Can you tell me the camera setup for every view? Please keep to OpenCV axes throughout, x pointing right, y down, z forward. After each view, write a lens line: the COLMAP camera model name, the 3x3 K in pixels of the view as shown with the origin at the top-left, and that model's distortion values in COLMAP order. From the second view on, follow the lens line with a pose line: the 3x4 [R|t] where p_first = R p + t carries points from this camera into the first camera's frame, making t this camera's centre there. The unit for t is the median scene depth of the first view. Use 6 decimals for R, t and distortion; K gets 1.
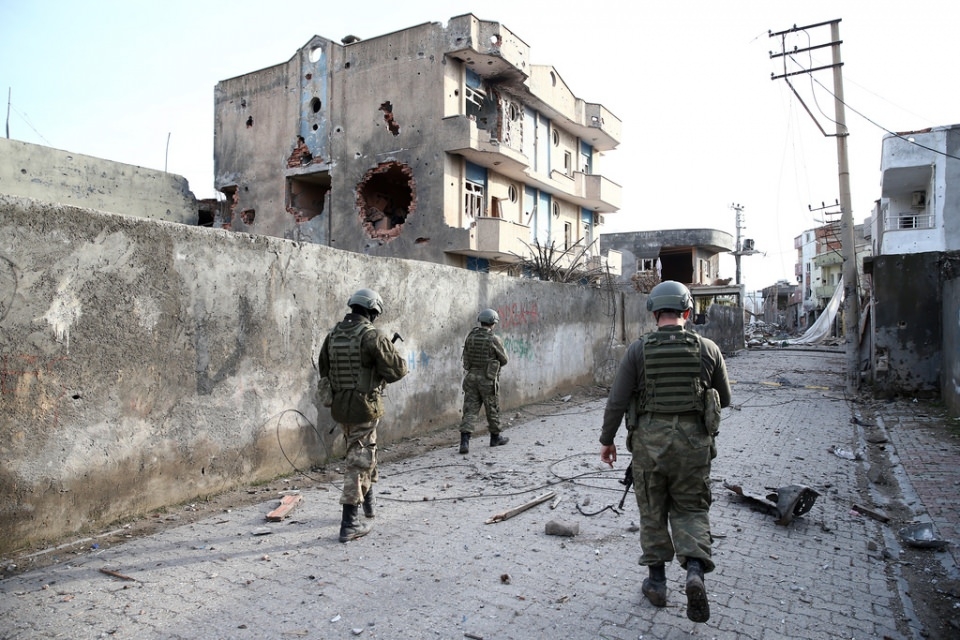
lens RADIAL K [[655.6, 0, 478.8], [0, 655.6, 324.6], [0, 0, 1]] dist [-0.110702, 0.090968]
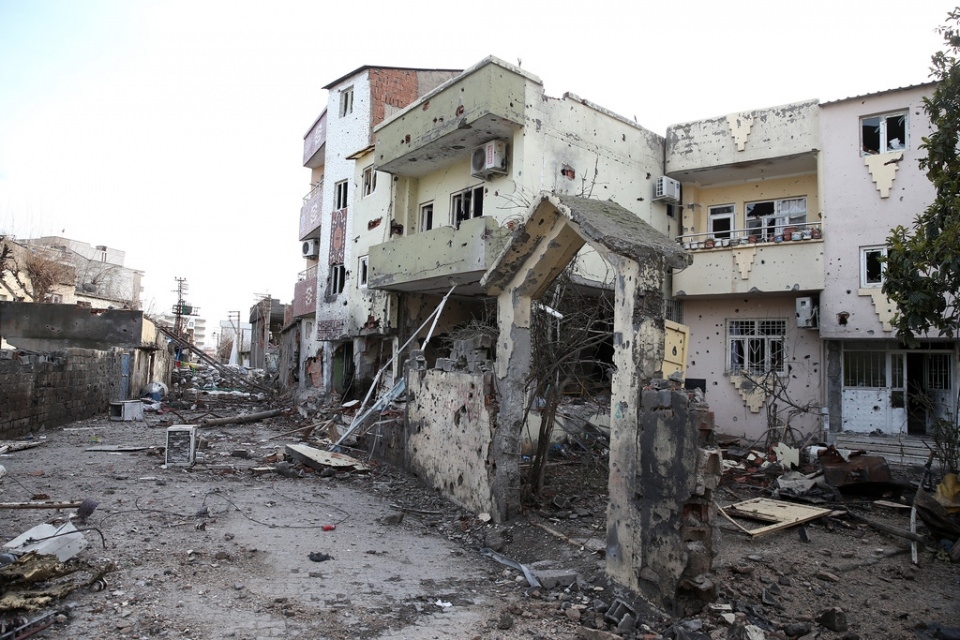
lens RADIAL K [[655.6, 0, 478.8], [0, 655.6, 324.6], [0, 0, 1]] dist [-0.110702, 0.090968]
pose [[0.752109, 0.070553, 0.655252, 0.395757], [-0.031002, 0.996940, -0.071759, -0.009502], [-0.658310, 0.033657, 0.751994, 0.785361]]
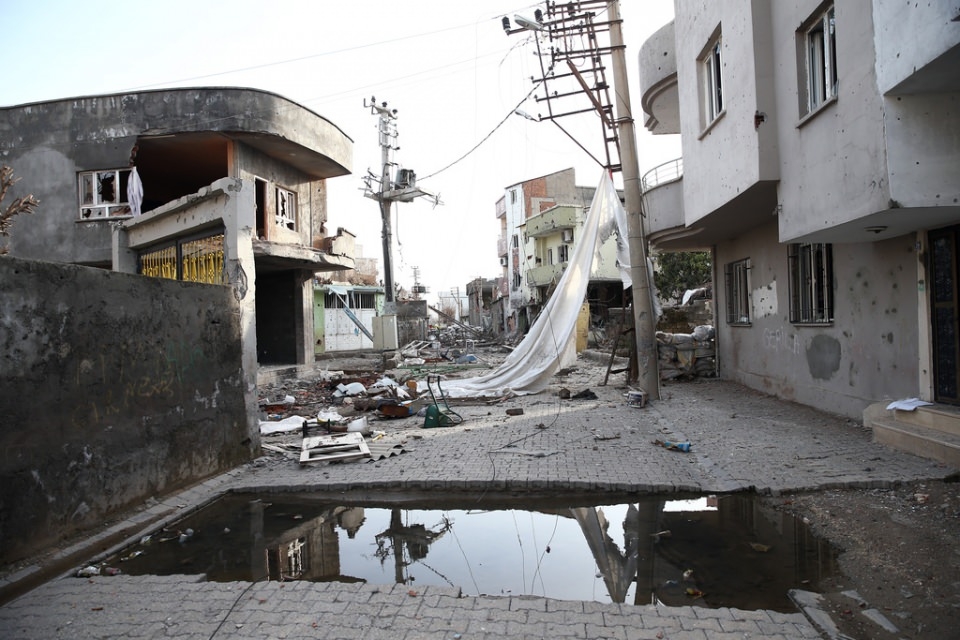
lens RADIAL K [[655.6, 0, 478.8], [0, 655.6, 324.6], [0, 0, 1]] dist [-0.110702, 0.090968]
pose [[0.915874, -0.033242, 0.400087, 0.225317], [0.037457, 0.999295, -0.002718, -0.004170], [-0.399714, 0.017476, 0.916473, 0.432593]]
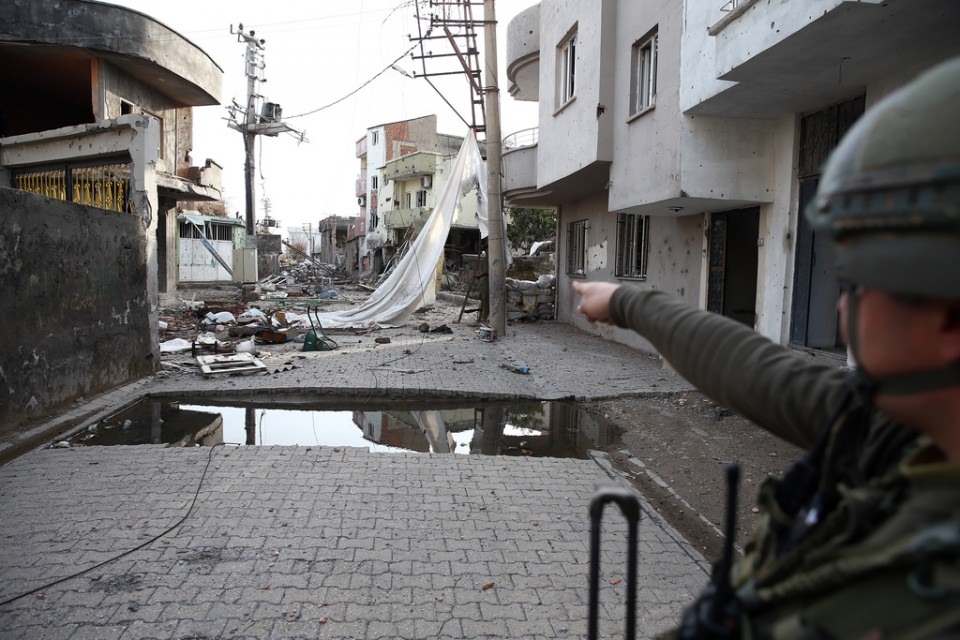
lens RADIAL K [[655.6, 0, 478.8], [0, 655.6, 324.6], [0, 0, 1]] dist [-0.110702, 0.090968]
pose [[0.801936, -0.035659, 0.596345, 0.207486], [-0.020614, 0.995971, 0.087275, -0.003953], [-0.597054, -0.082282, 0.797970, 0.412262]]
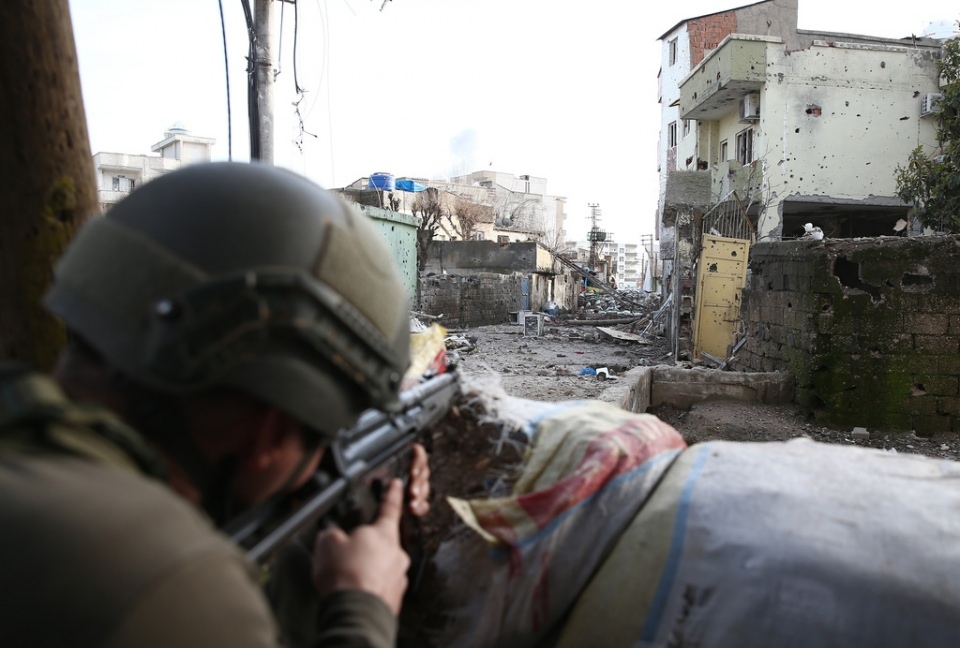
lens RADIAL K [[799.4, 0, 515.2], [0, 799.4, 357.4], [0, 0, 1]] dist [-0.109917, 0.089440]
pose [[0.987874, -0.004448, 0.155195, 0.387833], [-0.008194, 0.996703, 0.080725, -0.001403], [-0.155042, -0.081018, 0.984580, 0.616742]]
